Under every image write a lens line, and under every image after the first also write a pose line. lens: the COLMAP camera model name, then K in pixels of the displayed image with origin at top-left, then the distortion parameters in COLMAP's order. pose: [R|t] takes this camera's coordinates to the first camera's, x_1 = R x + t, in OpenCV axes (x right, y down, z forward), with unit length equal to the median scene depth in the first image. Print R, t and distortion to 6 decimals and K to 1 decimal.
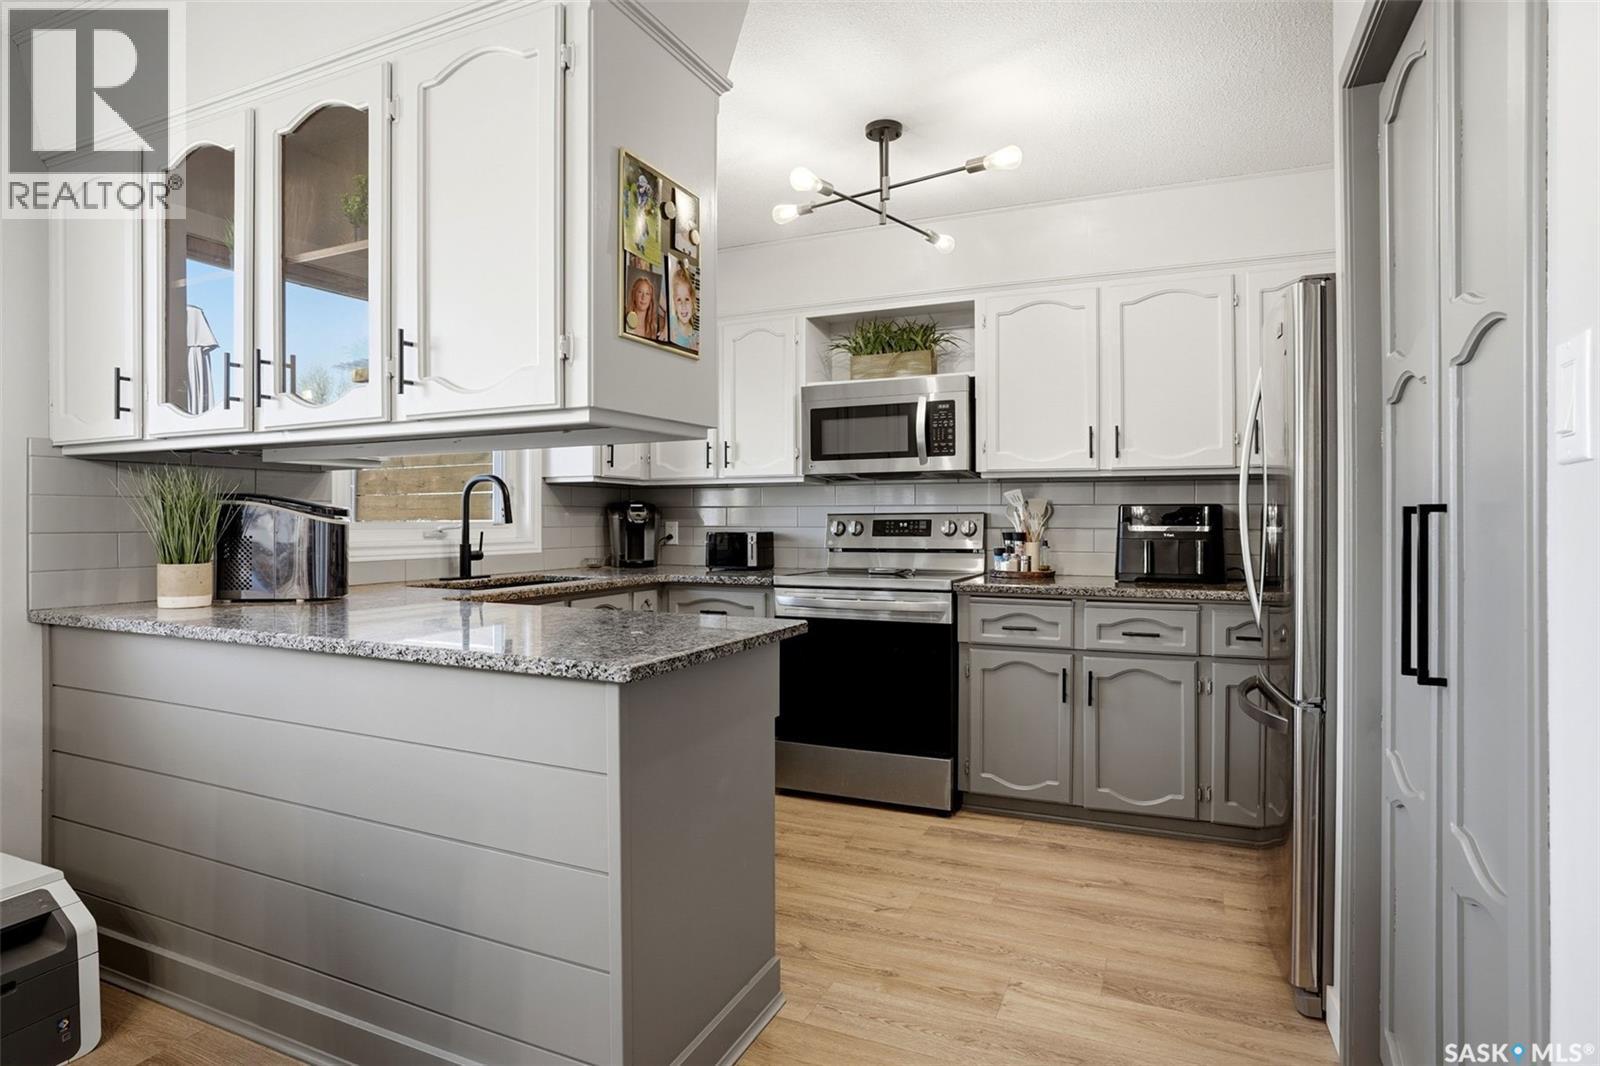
lens RADIAL K [[856.1, 0, 800.0], [0, 856.1, 533.0], [0, 0, 1]] dist [-0.055571, -0.000042]
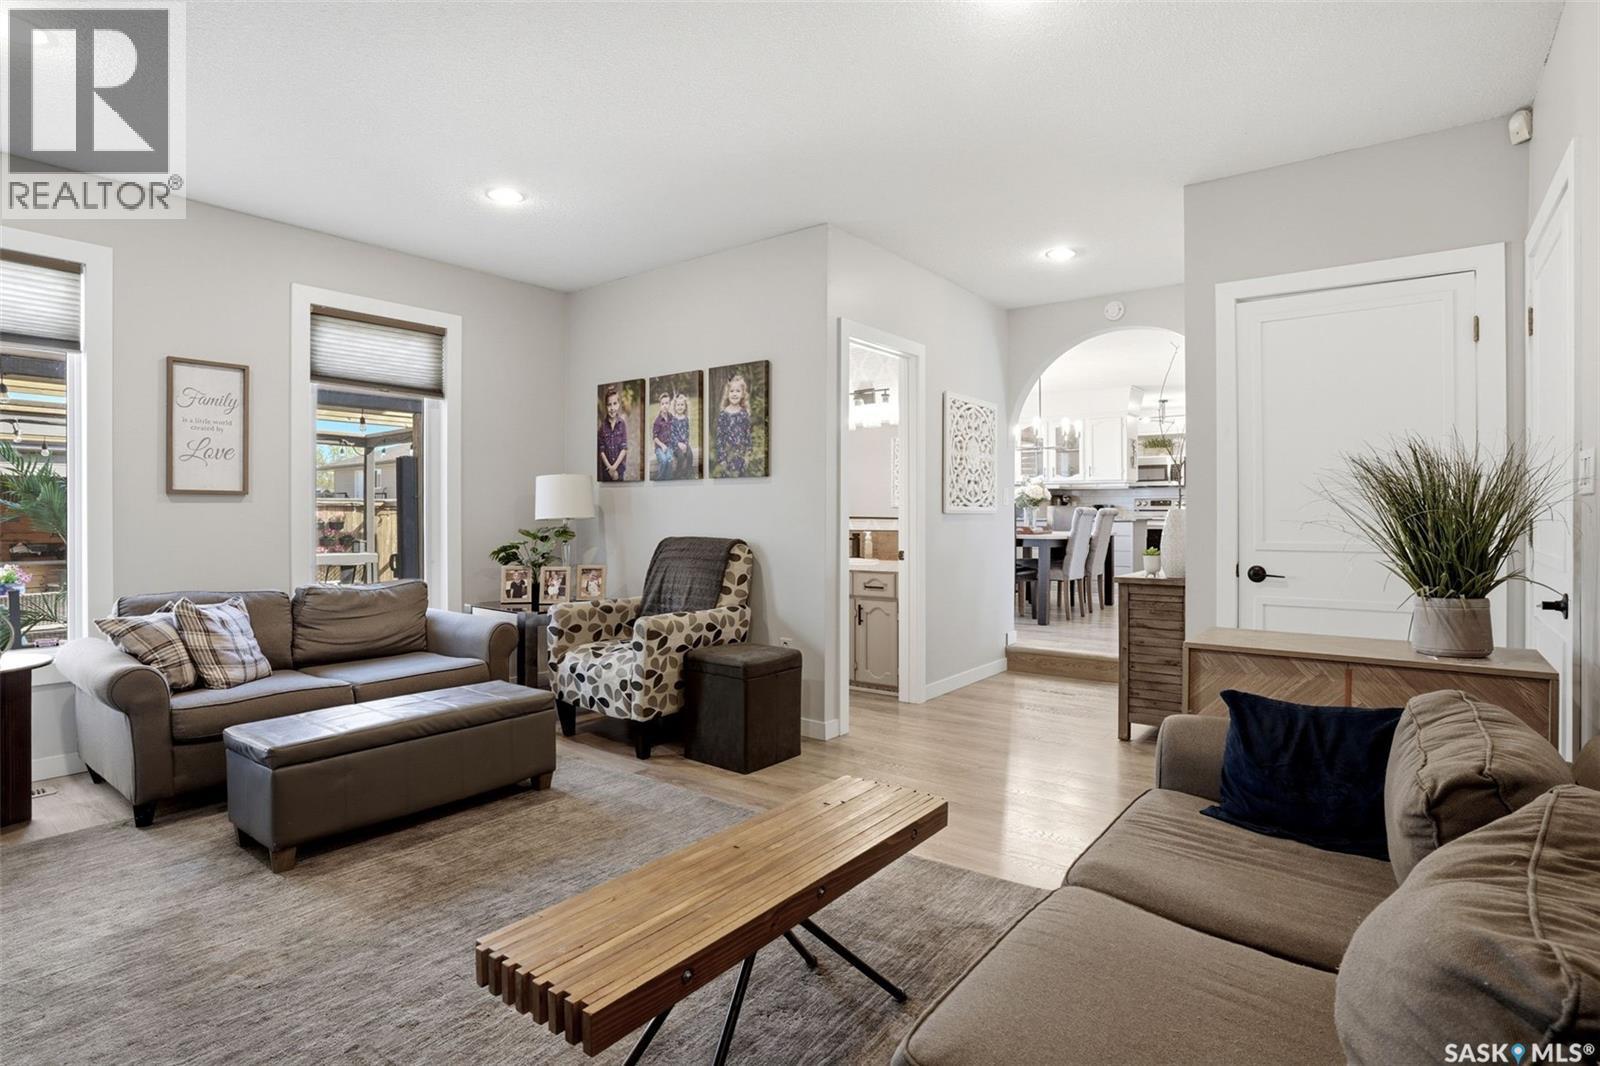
lens RADIAL K [[793.5, 0, 800.0], [0, 793.5, 533.0], [0, 0, 1]] dist [-0.080450, 0.036949]
pose [[0.970695, 0.010227, -0.240099, -0.520895], [-0.007375, 0.999891, 0.012776, 0.084116], [0.240203, -0.010631, 0.970664, -2.290666]]
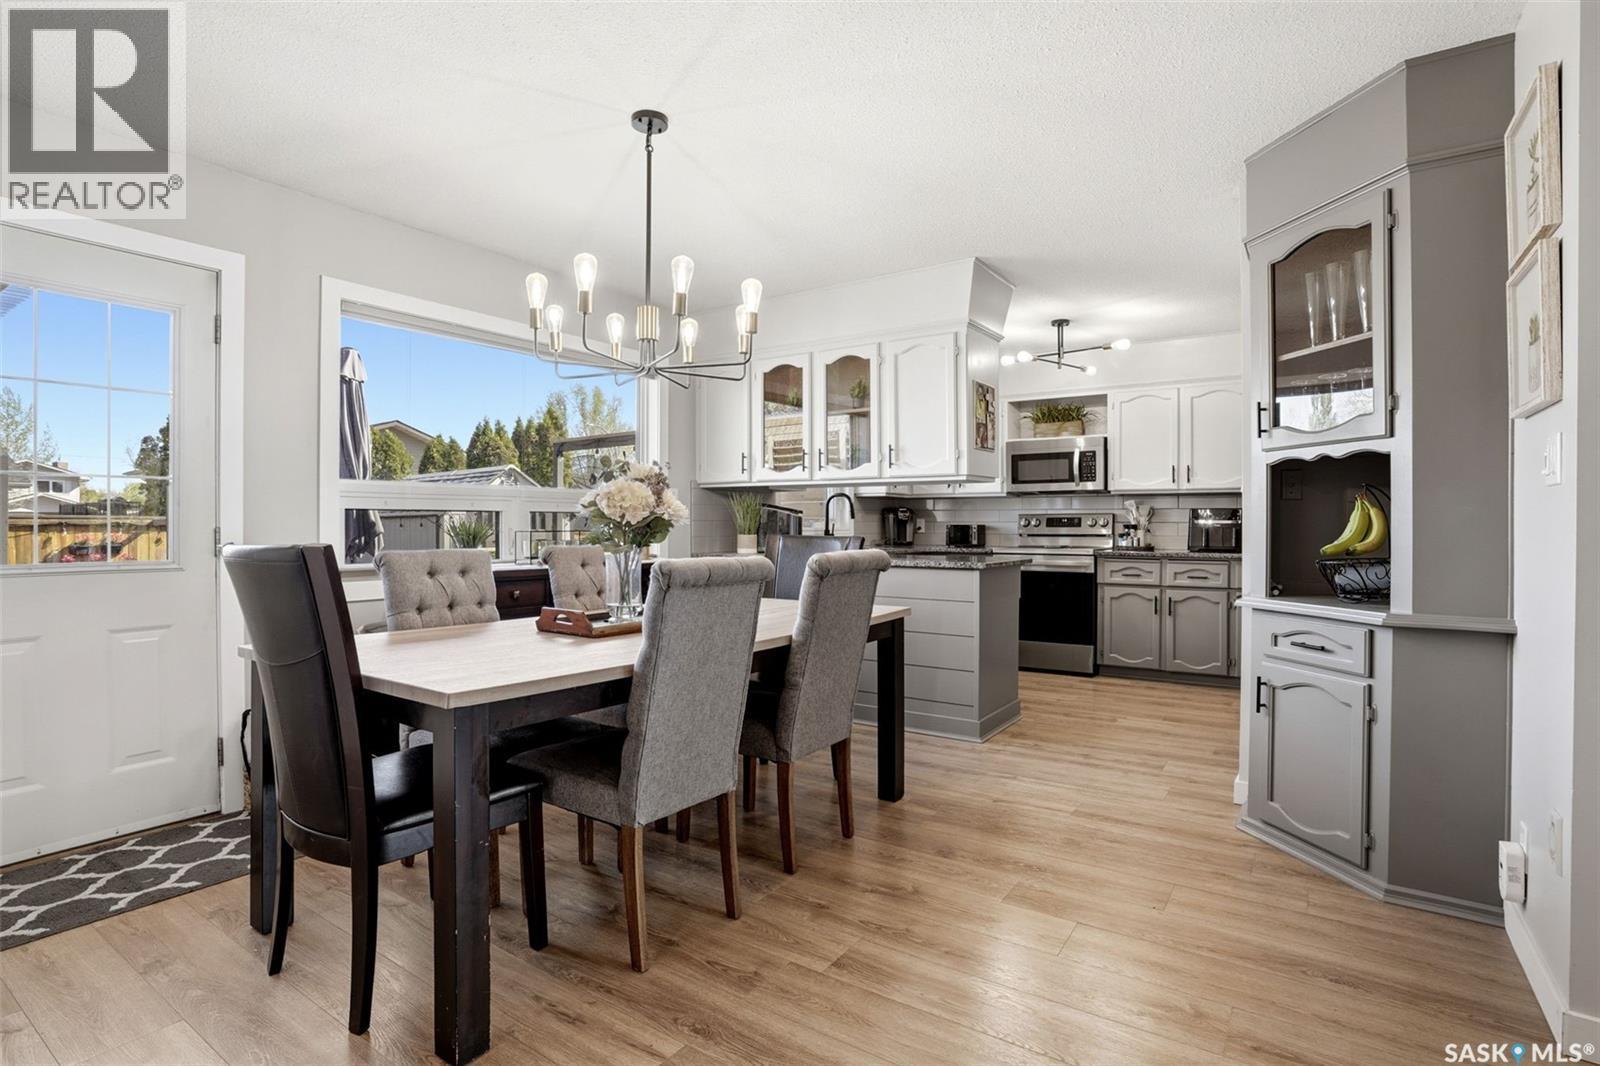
lens RADIAL K [[793.5, 0, 800.0], [0, 793.5, 533.0], [0, 0, 1]] dist [-0.080450, 0.036949]
pose [[0.984748, 0.004416, -0.173929, -0.142721], [-0.005001, 0.999983, -0.002924, 0.025586], [0.173913, 0.003749, 0.984754, -0.728961]]
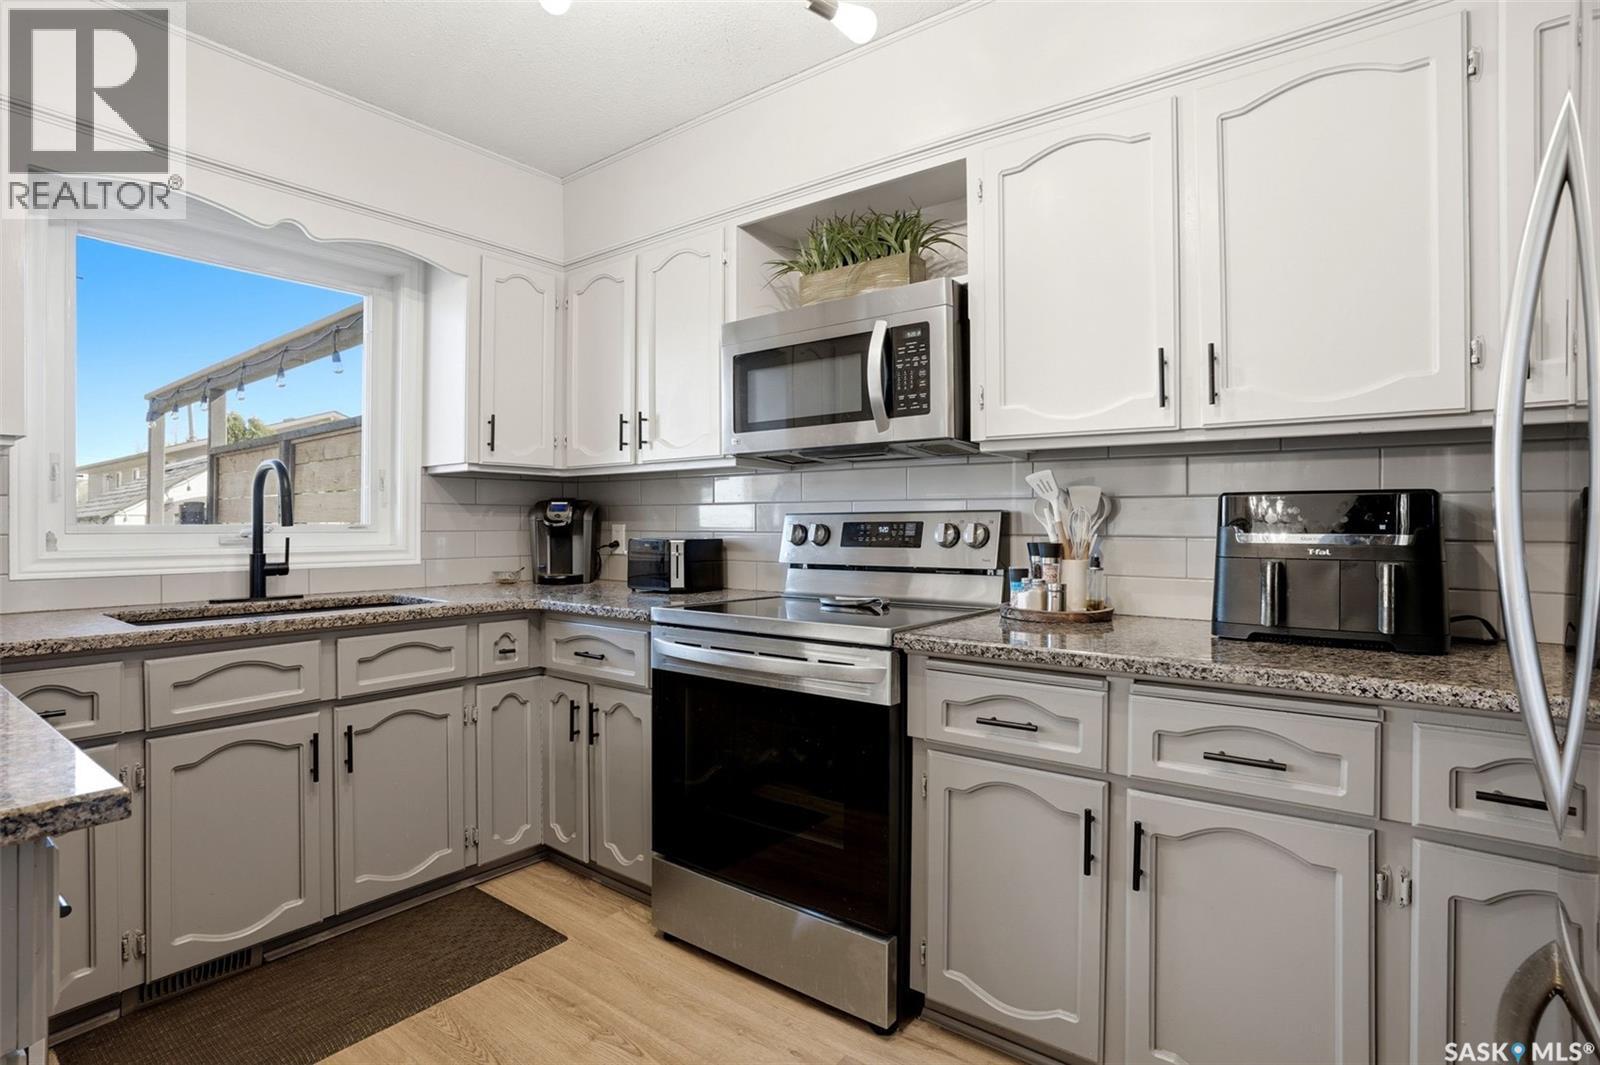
lens RADIAL K [[793.5, 0, 800.0], [0, 793.5, 532.5], [0, 0, 1]] dist [-0.080450, 0.036949]
pose [[0.973741, 0.004062, -0.227622, 0.217061], [-0.004831, 0.999984, -0.002821, -0.005893], [0.227607, 0.003847, 0.973746, 0.438491]]
